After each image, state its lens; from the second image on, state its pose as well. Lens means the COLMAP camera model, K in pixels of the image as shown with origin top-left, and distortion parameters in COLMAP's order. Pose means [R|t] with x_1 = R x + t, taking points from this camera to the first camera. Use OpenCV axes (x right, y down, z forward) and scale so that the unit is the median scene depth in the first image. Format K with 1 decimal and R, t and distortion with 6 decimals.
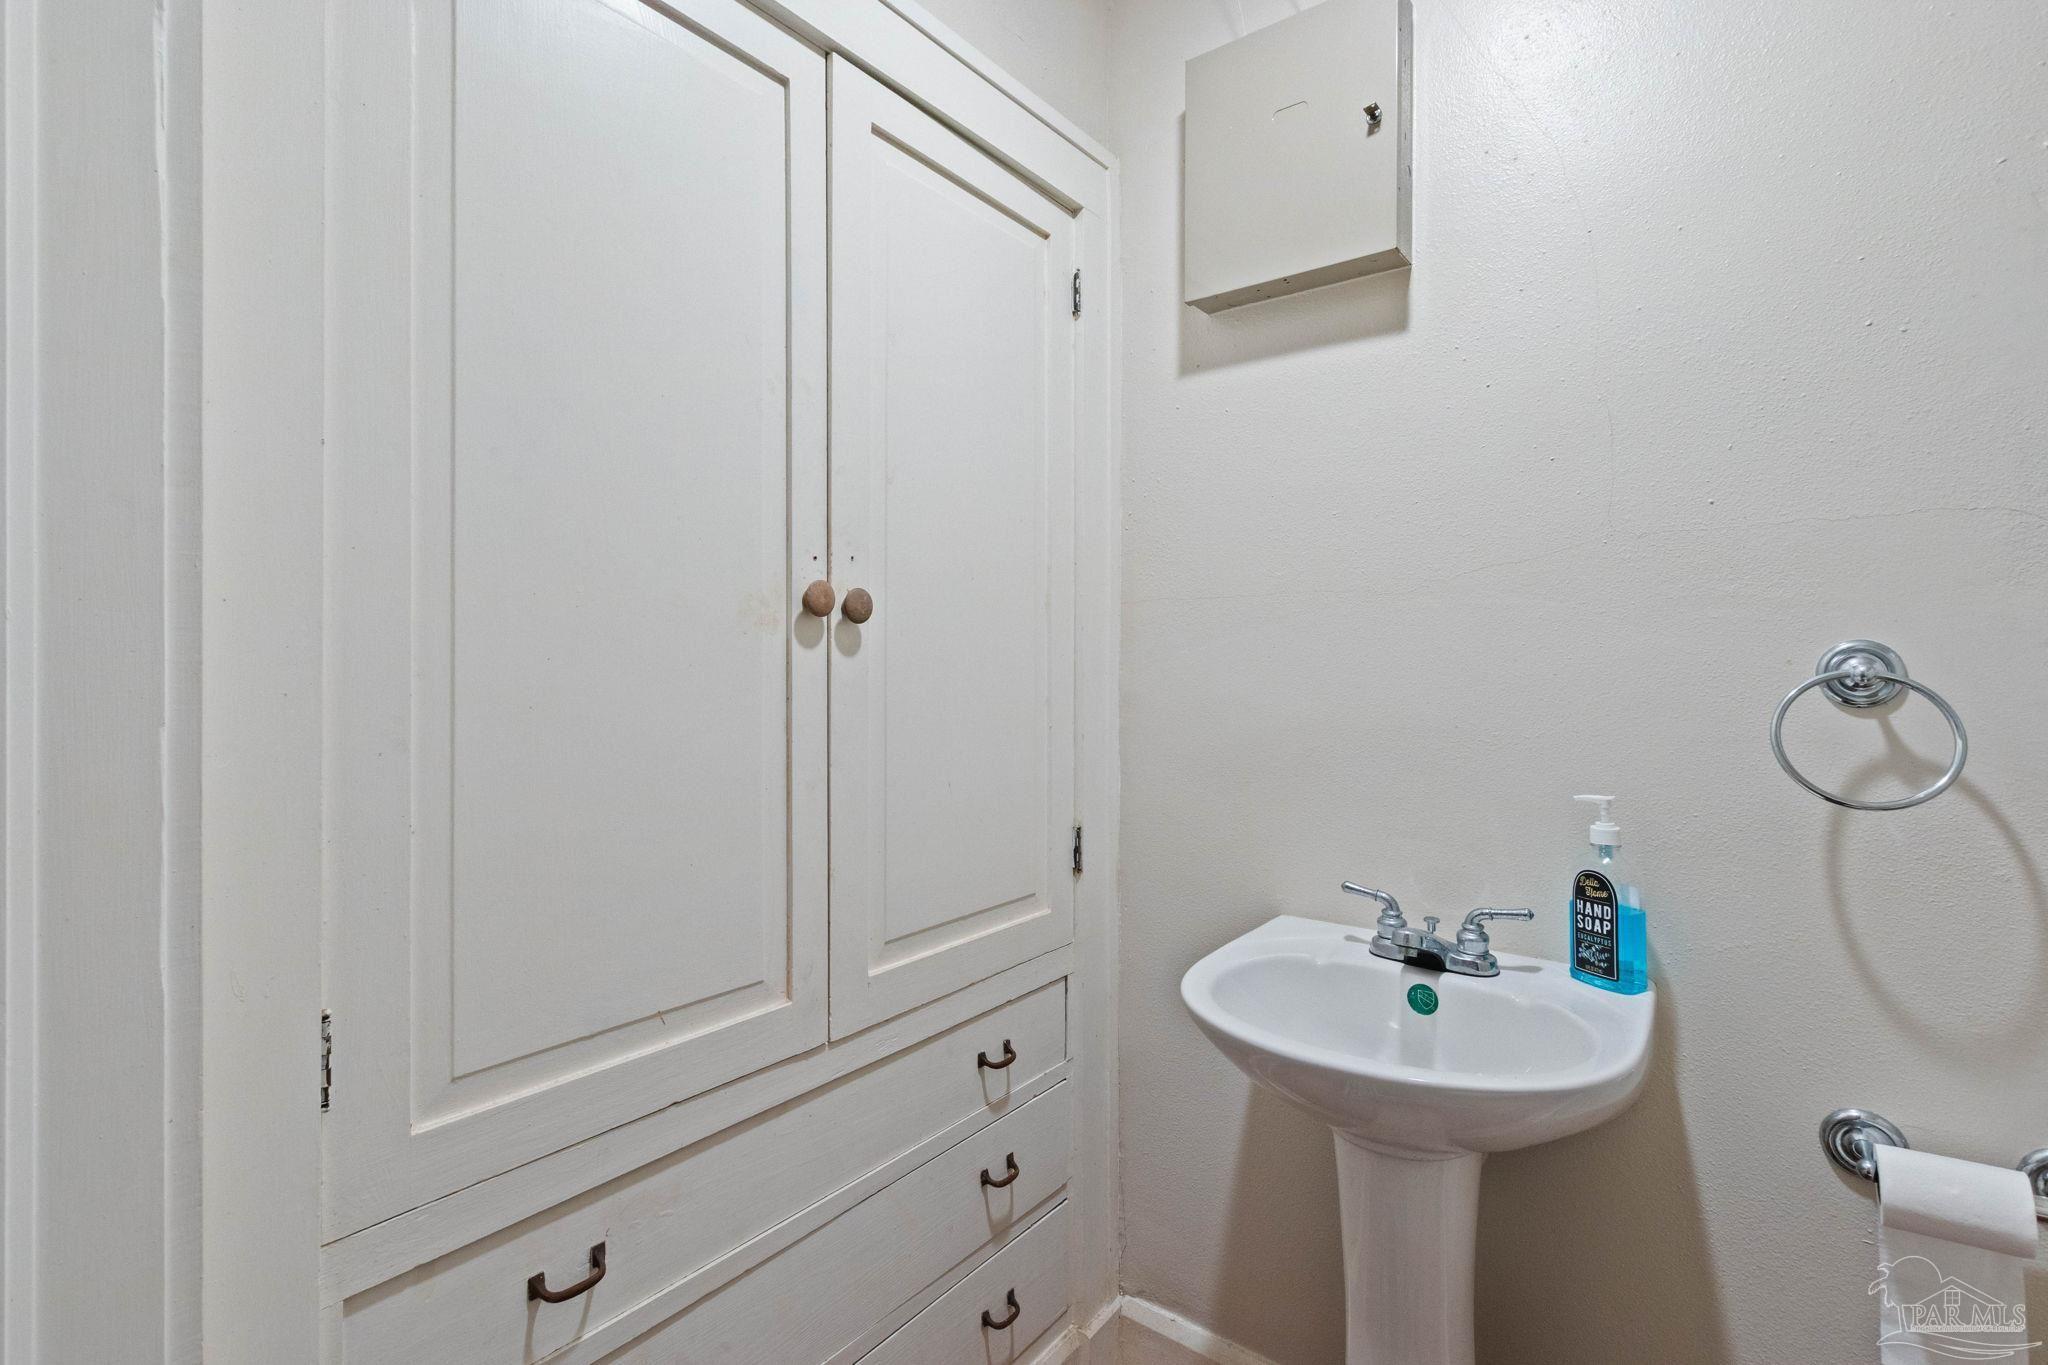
lens RADIAL K [[927.9, 0, 1039.4], [0, 927.9, 654.3], [0, 0, 1]] dist [0.002605, -0.001380]
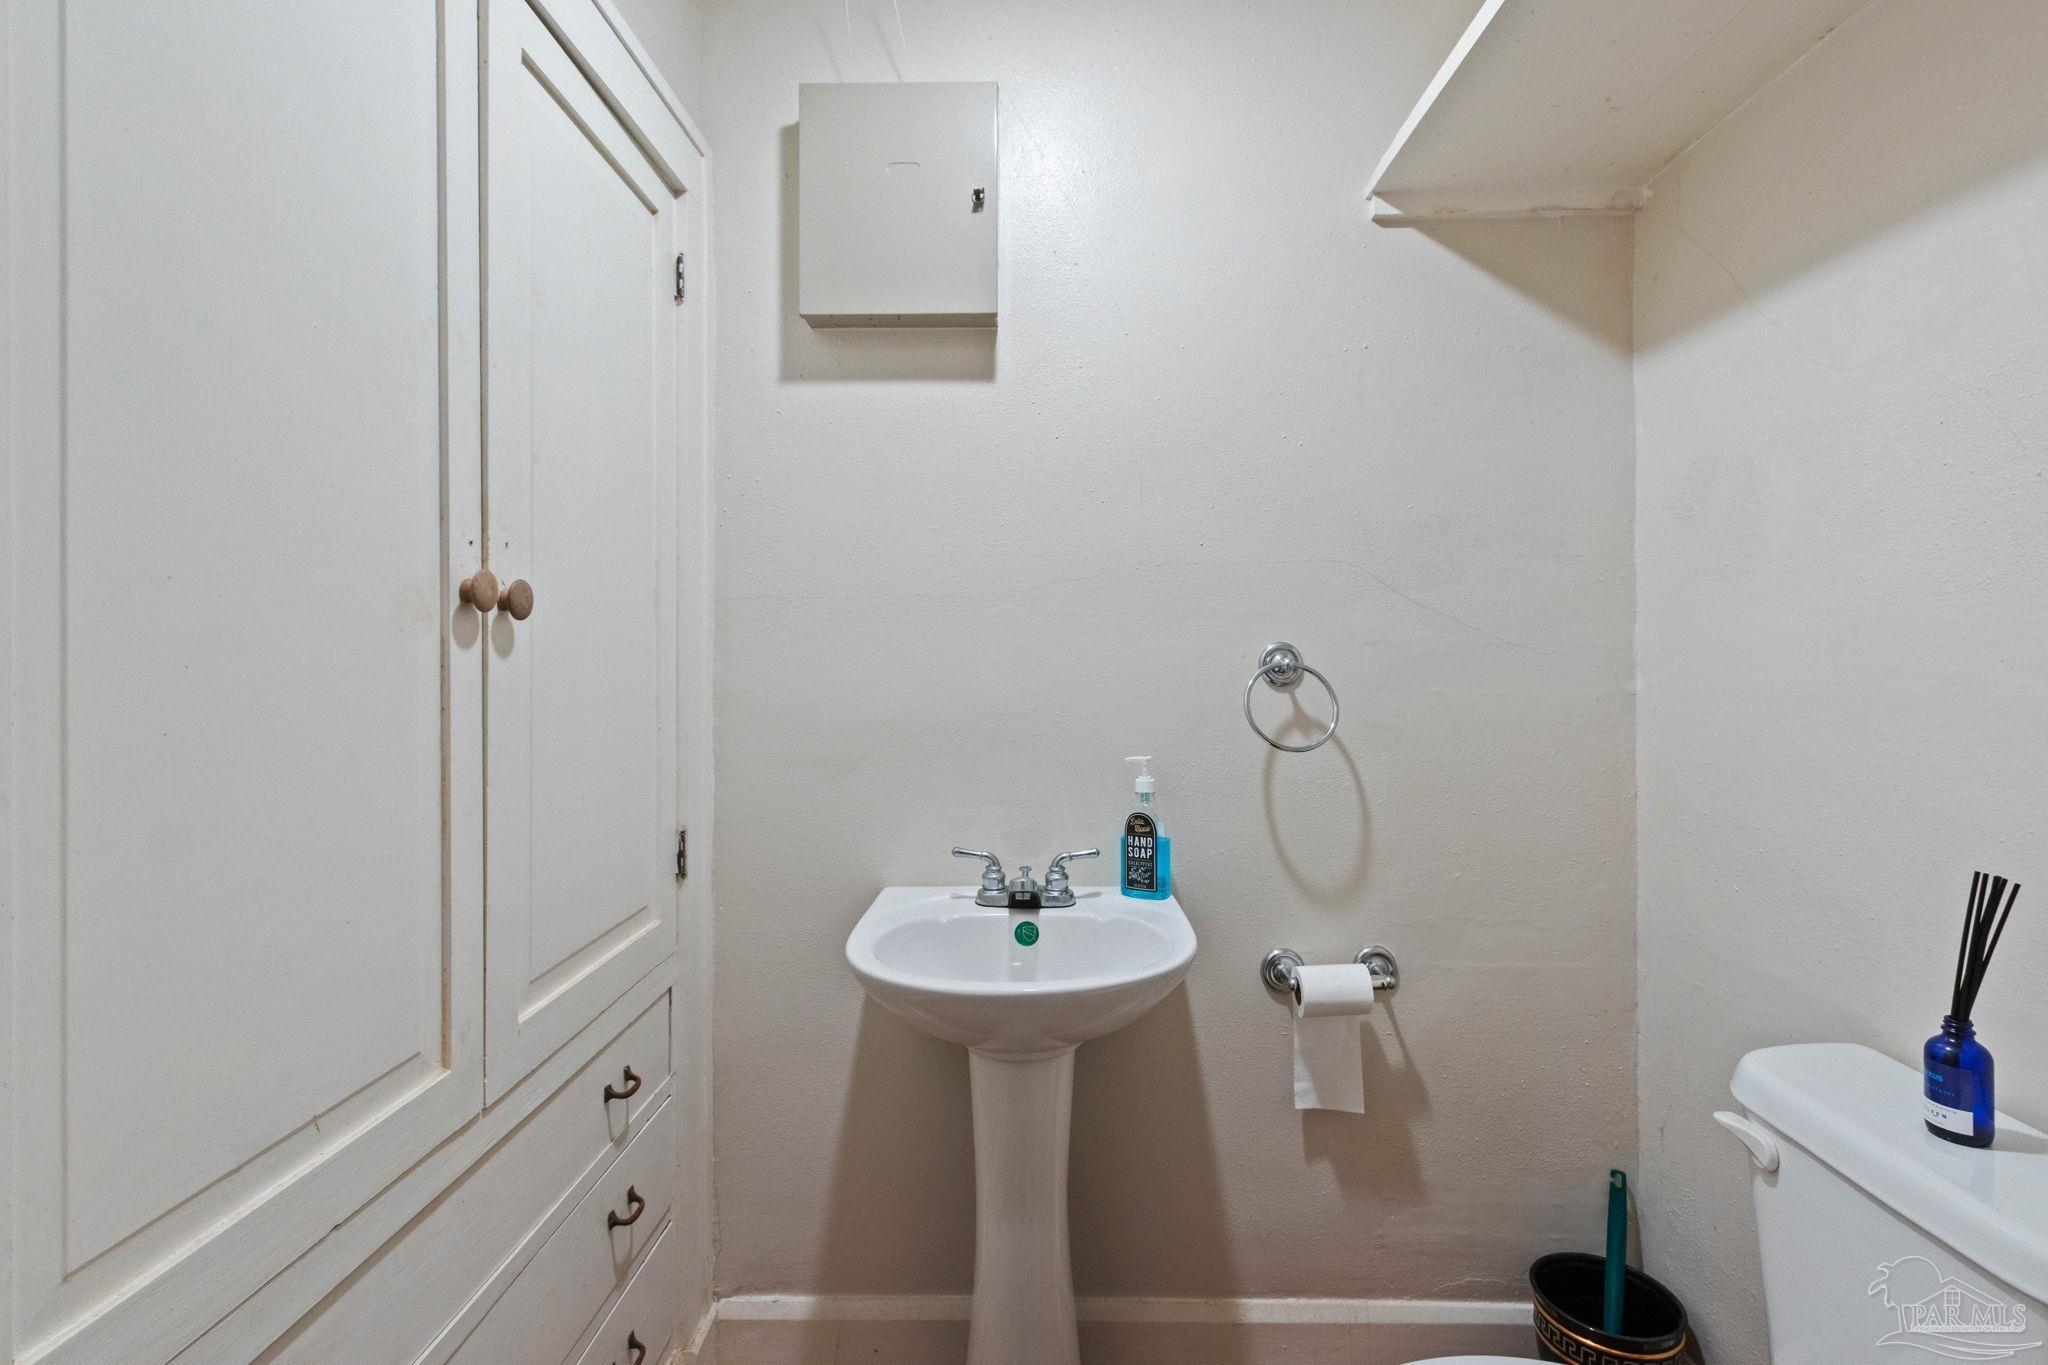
lens RADIAL K [[929.3, 0, 1024.5], [0, 929.3, 641.1], [0, 0, 1]] dist [-0.001969, -0.000653]
pose [[0.805459, 0.002466, 0.592646, -0.317329], [-0.000239, 0.999993, -0.003836, -0.009545], [-0.592652, 0.002948, 0.805454, 0.013783]]
